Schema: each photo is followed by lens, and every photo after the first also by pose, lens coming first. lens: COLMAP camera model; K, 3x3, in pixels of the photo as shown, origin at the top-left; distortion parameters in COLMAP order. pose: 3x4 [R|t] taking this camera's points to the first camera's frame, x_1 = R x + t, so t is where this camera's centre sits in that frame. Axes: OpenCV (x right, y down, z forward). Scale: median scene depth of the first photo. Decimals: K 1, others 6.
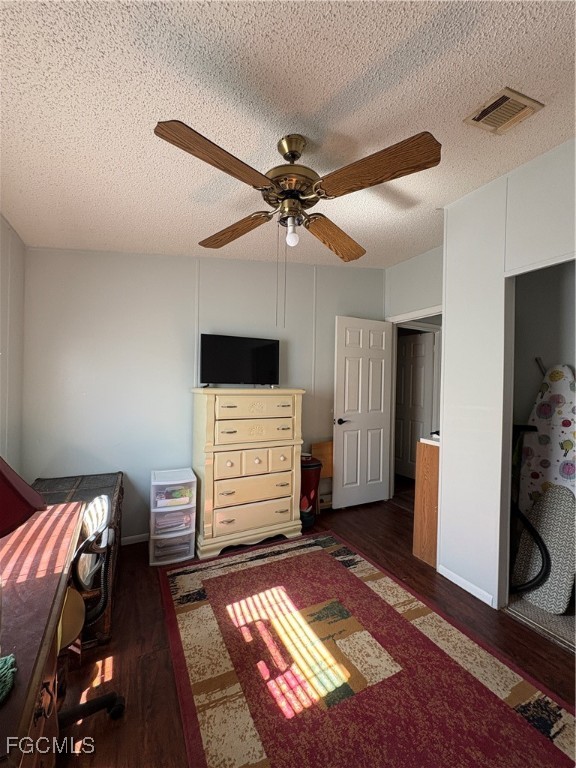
lens RADIAL K [[305.9, 0, 287.9], [0, 305.9, 384.3], [0, 0, 1]] dist [0.002826, -0.000449]
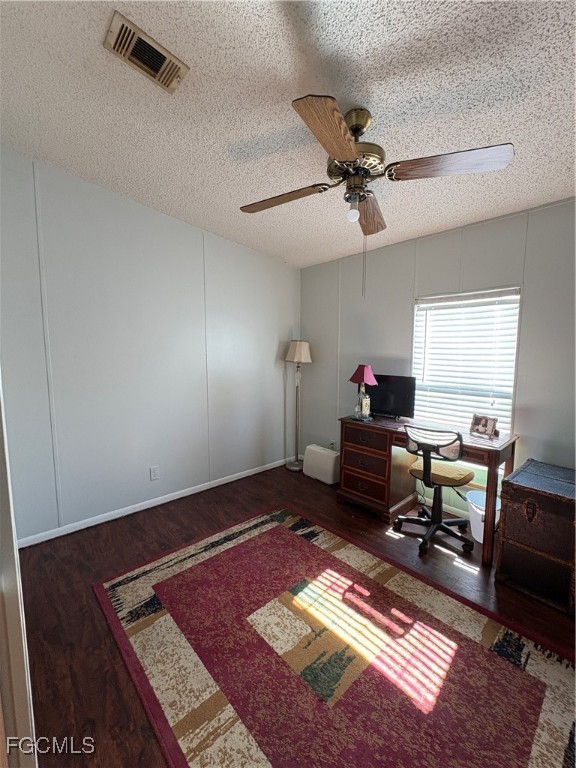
lens RADIAL K [[305.9, 0, 288.5], [0, 305.9, 382.8], [0, 0, 1]] dist [0.002826, -0.000449]
pose [[-0.957674, 0.006151, -0.287791, 0.495803], [-0.023685, 0.994698, 0.100077, 0.008730], [0.286881, 0.102657, -0.952450, 1.828826]]
